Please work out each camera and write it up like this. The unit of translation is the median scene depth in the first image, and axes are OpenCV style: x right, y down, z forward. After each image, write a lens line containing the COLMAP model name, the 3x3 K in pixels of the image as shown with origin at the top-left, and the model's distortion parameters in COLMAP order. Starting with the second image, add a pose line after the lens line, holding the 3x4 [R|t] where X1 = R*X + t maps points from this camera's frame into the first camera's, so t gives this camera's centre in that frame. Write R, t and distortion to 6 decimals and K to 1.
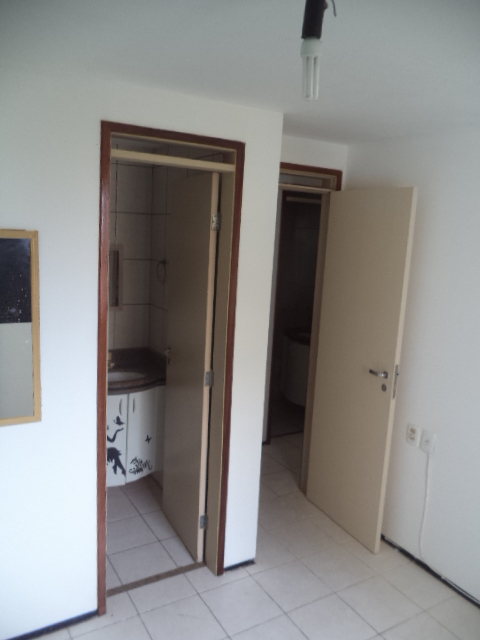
lens RADIAL K [[514.9, 0, 239.9], [0, 514.9, 320.3], [0, 0, 1]] dist [0.006836, 0.002629]
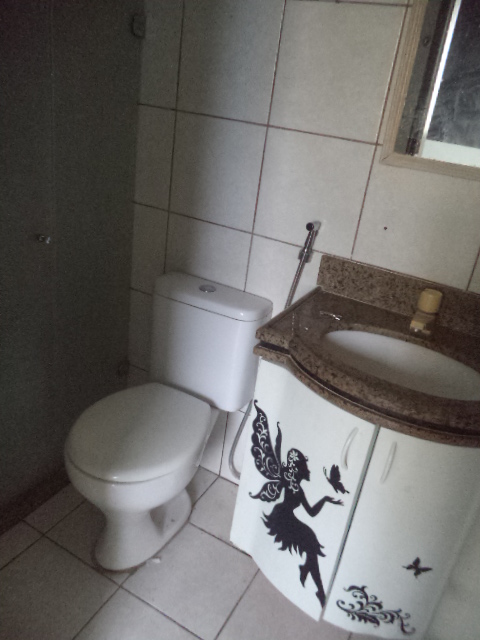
lens RADIAL K [[514.9, 0, 239.7], [0, 514.9, 319.3], [0, 0, 1]] dist [0.006836, 0.002629]
pose [[0.513545, 0.370986, -0.773719, -0.038018], [-0.228326, 0.928277, 0.293546, 0.007783], [0.827127, 0.025911, 0.561418, 0.736634]]
